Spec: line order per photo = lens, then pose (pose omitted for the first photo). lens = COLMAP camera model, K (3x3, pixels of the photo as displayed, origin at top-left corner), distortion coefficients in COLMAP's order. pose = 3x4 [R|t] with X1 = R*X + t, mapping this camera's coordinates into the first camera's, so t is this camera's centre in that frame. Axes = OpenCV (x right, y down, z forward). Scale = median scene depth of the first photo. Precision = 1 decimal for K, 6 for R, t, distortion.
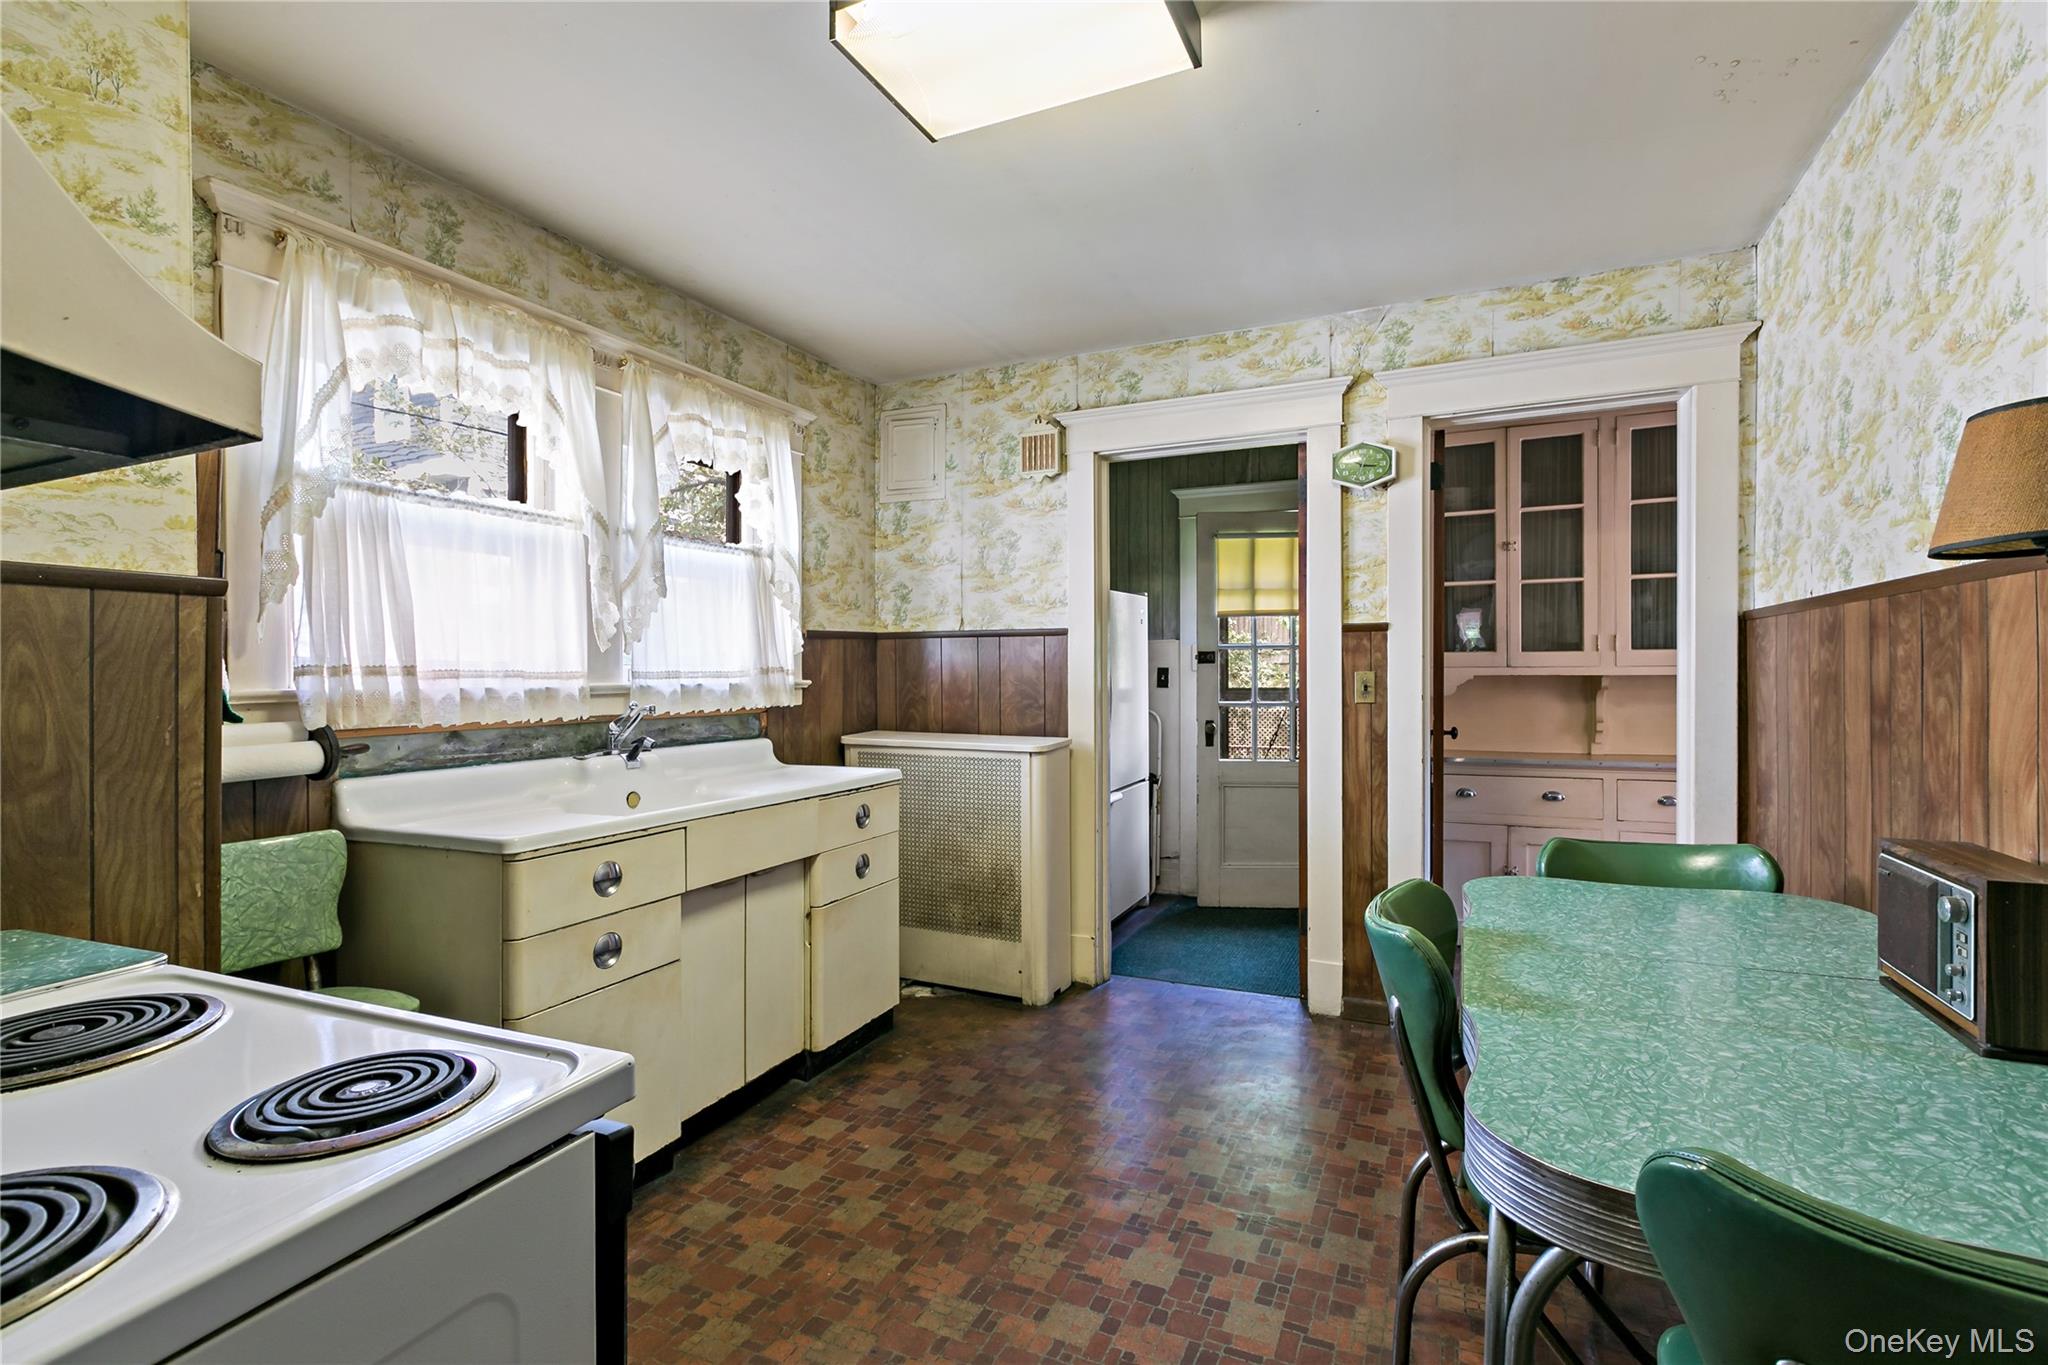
lens RADIAL K [[930.1, 0, 1014.9], [0, 930.1, 678.7], [0, 0, 1]] dist [0.001943, -0.000297]
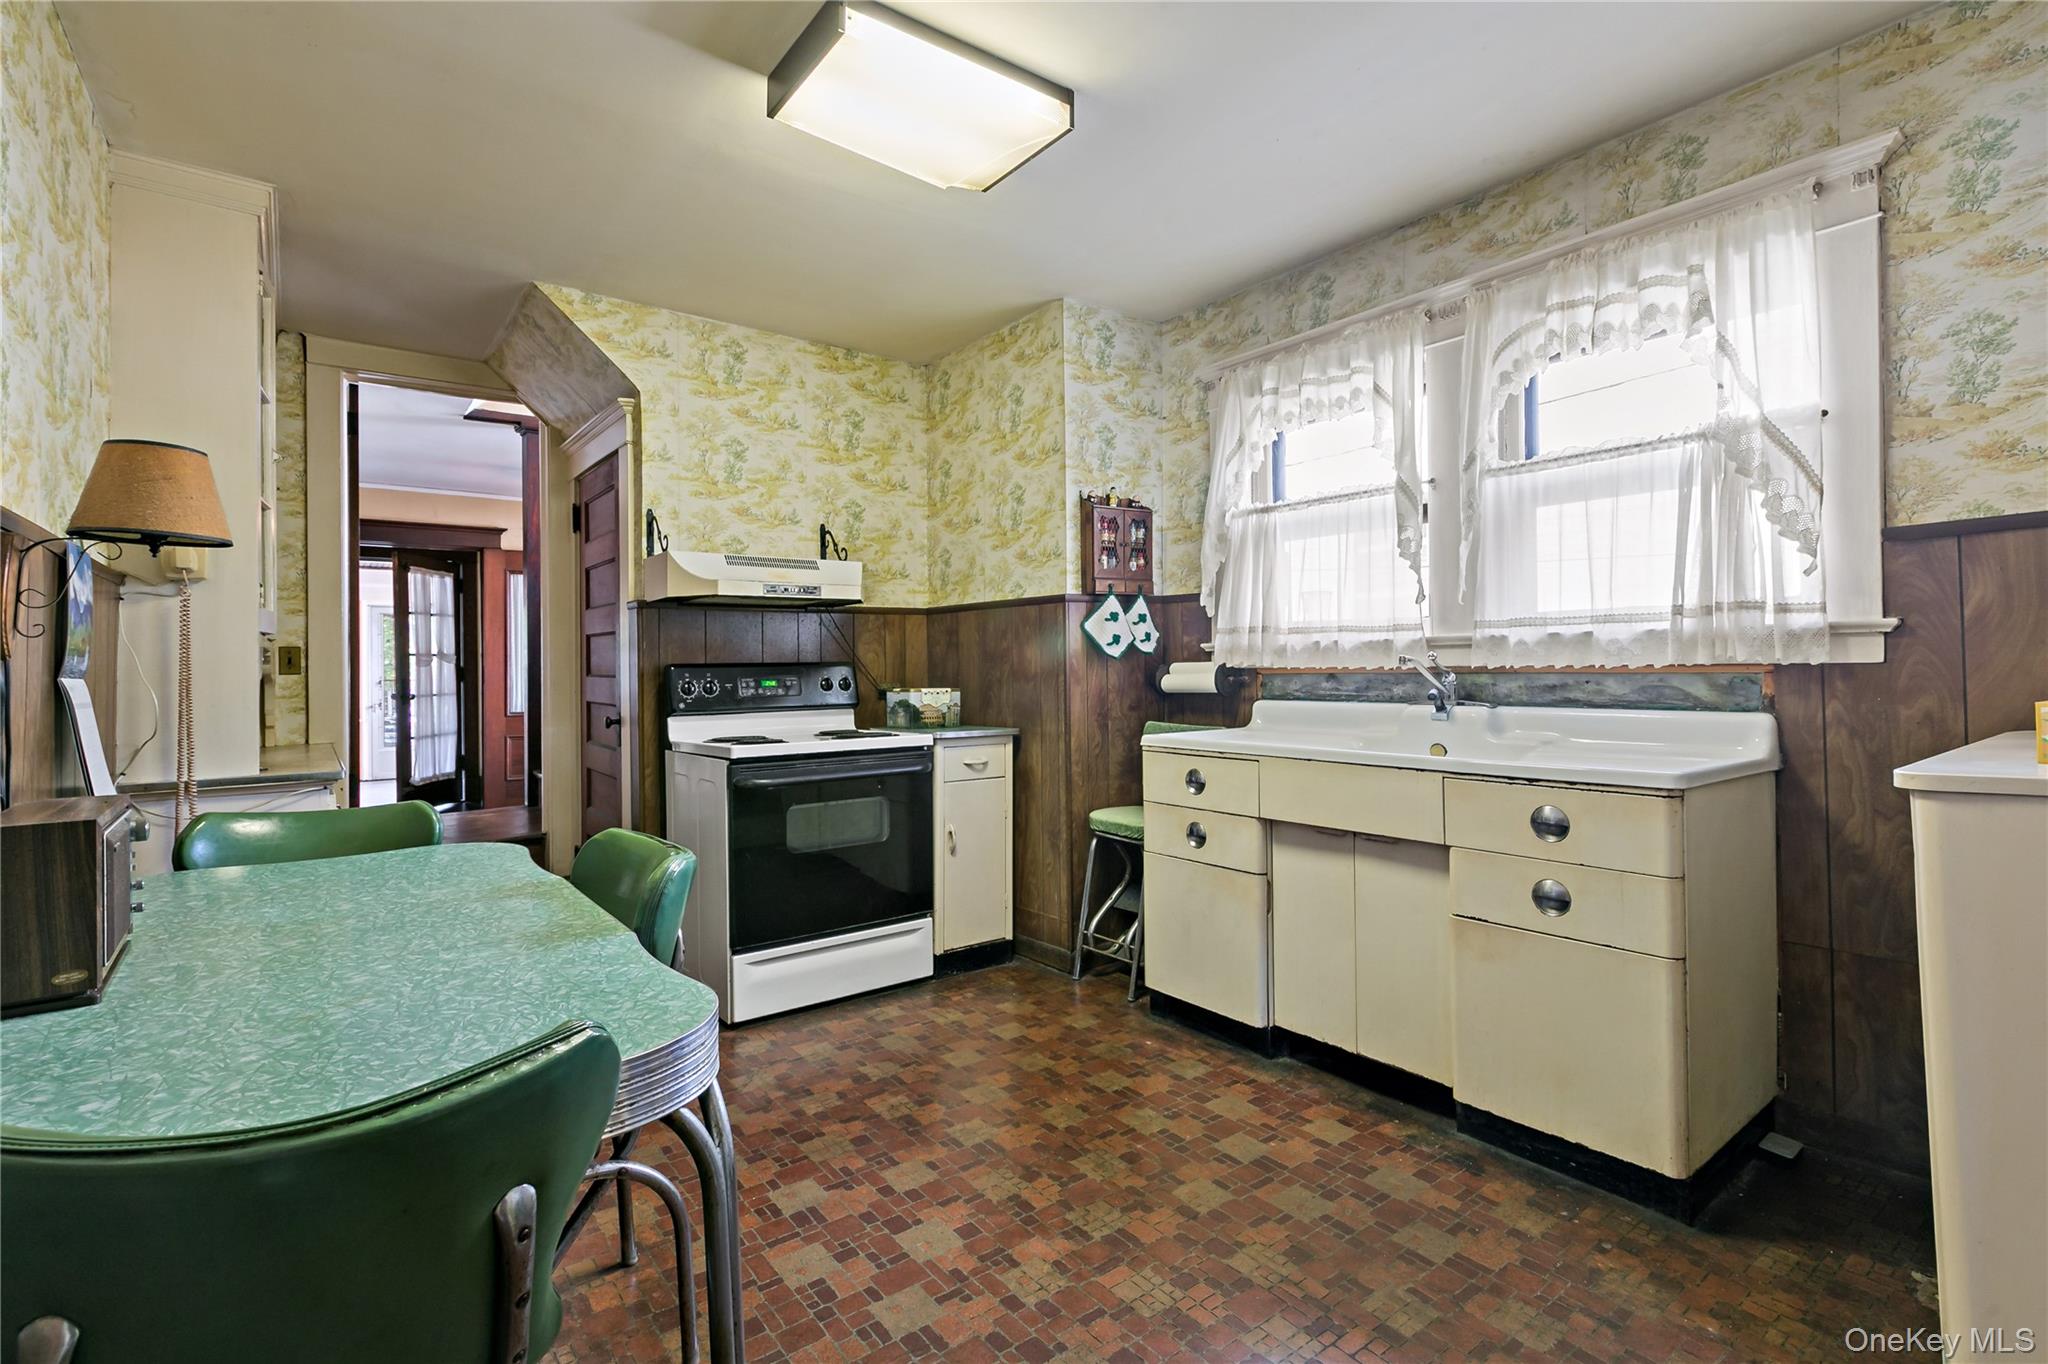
lens RADIAL K [[920.3, 0, 1035.8], [0, 920.3, 650.3], [0, 0, 1]] dist [-0.003180, -0.000394]
pose [[-0.438511, -0.003148, -0.898720, 0.724689], [0.011179, 0.999897, -0.008957, 0.029838], [0.898656, -0.013975, -0.438431, 1.163995]]
